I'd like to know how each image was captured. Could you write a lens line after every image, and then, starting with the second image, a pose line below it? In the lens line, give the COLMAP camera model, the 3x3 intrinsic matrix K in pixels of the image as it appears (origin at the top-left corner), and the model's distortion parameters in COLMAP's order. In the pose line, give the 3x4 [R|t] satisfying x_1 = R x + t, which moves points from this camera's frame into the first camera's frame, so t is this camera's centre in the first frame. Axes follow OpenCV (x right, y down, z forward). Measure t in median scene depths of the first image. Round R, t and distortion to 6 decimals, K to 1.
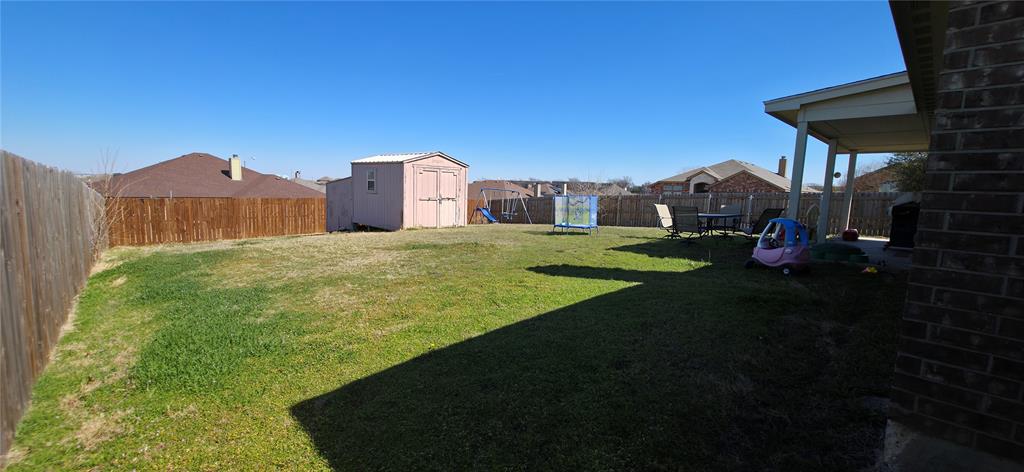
lens RADIAL K [[406.9, 0, 512.0], [0, 406.9, 236.0], [0, 0, 1]] dist [0.000535, 0.000172]
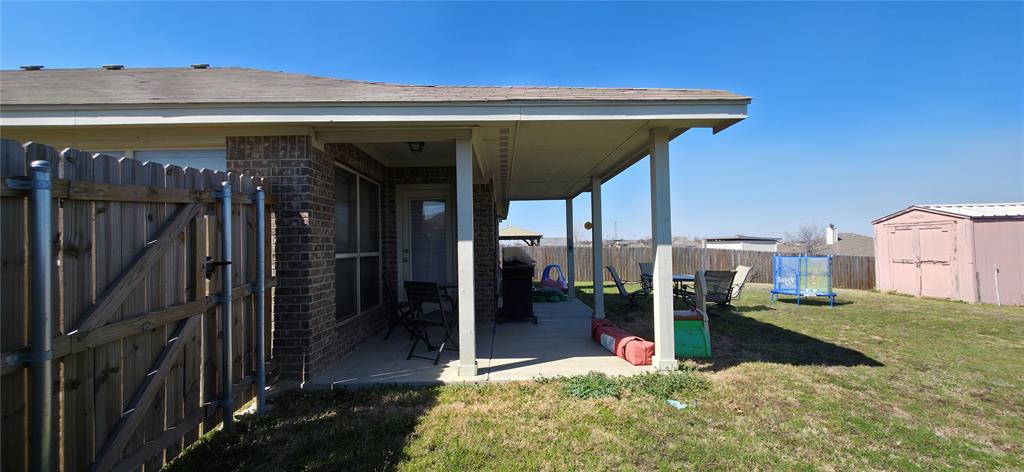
lens RADIAL K [[406.9, 0, 512.0], [0, 406.9, 236.0], [0, 0, 1]] dist [0.000535, 0.000172]
pose [[-0.671441, -0.037397, -0.740114, 0.967923], [-0.090864, 0.995345, 0.032139, -0.092808], [0.735467, 0.088829, -0.671713, 0.928367]]
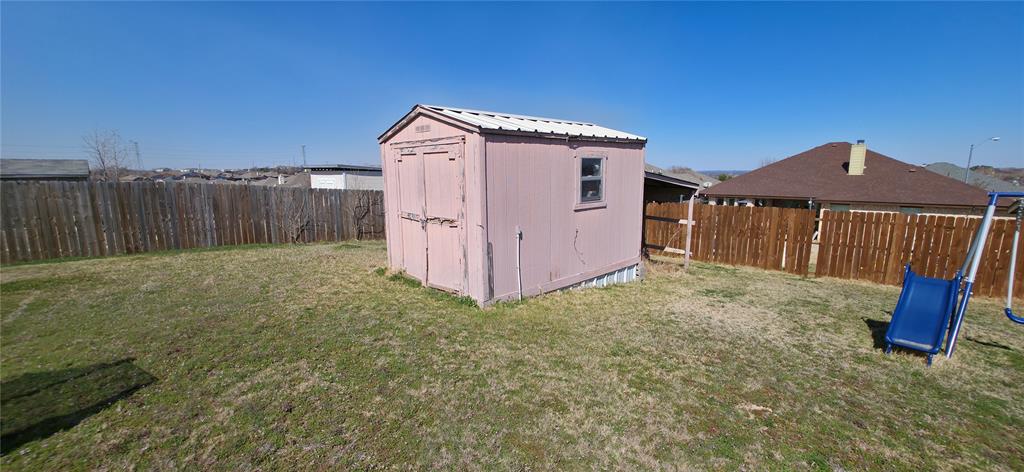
lens RADIAL K [[406.9, 0, 512.0], [0, 406.9, 236.0], [0, 0, 1]] dist [0.000535, 0.000172]
pose [[-0.030915, 0.126478, -0.991488, 0.234165], [-0.114805, 0.984947, 0.129224, -0.135841], [0.992907, 0.117822, -0.015930, 1.080487]]
